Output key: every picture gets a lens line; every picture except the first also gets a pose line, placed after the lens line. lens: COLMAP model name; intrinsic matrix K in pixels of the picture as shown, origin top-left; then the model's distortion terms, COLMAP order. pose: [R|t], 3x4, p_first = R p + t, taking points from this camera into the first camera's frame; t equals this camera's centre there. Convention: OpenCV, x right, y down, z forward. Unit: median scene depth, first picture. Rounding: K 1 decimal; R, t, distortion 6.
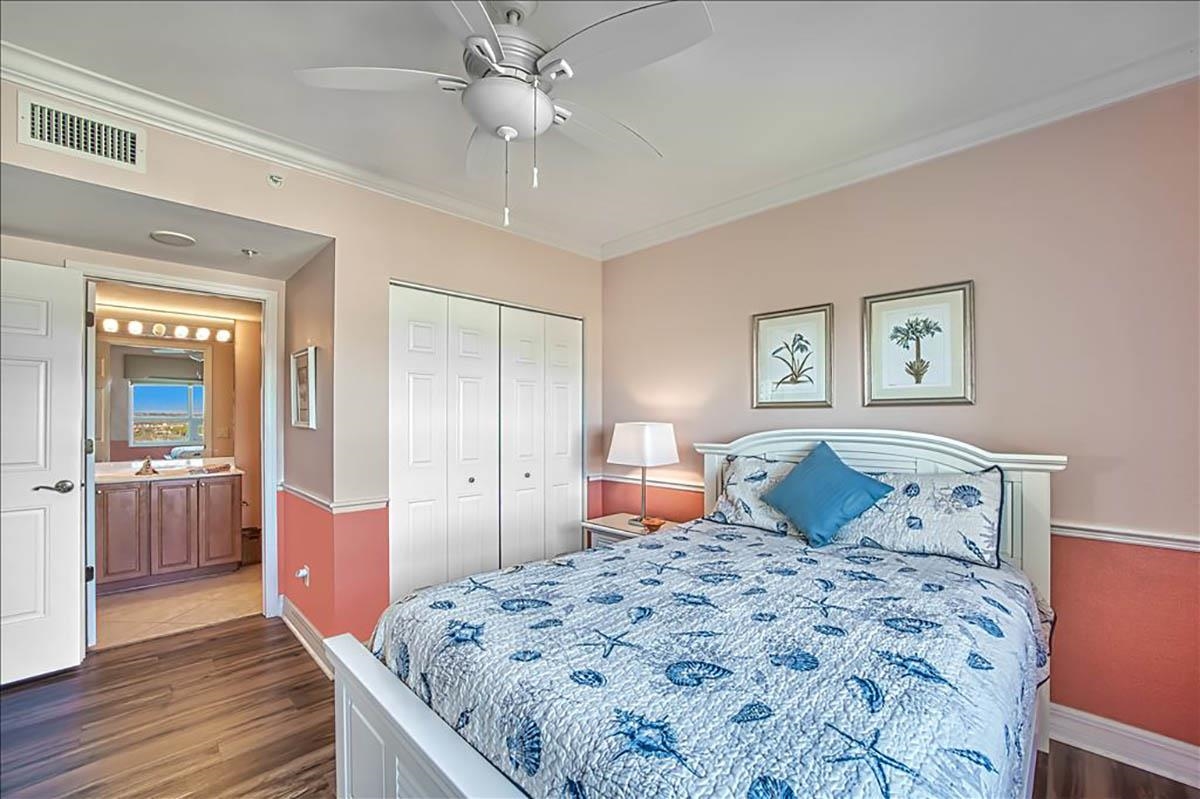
lens RADIAL K [[480.5, 0, 599.1], [0, 480.5, 413.6], [0, 0, 1]] dist [-0.029965, 0.000088]
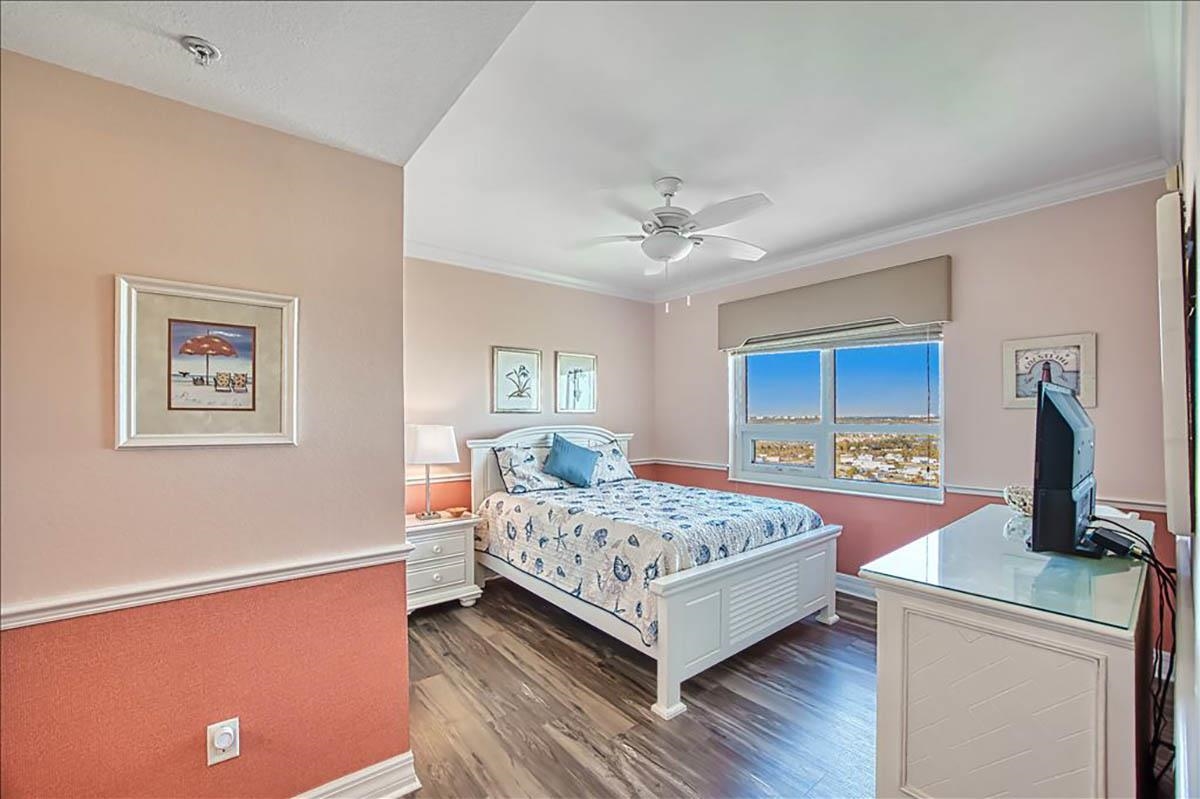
lens RADIAL K [[480.5, 0, 599.1], [0, 480.5, 413.6], [0, 0, 1]] dist [-0.029965, 0.000088]
pose [[0.102495, 0.006313, 0.994714, -1.062858], [-0.002910, 0.999977, -0.006047, -0.002150], [-0.994729, -0.002275, 0.102511, 0.579211]]
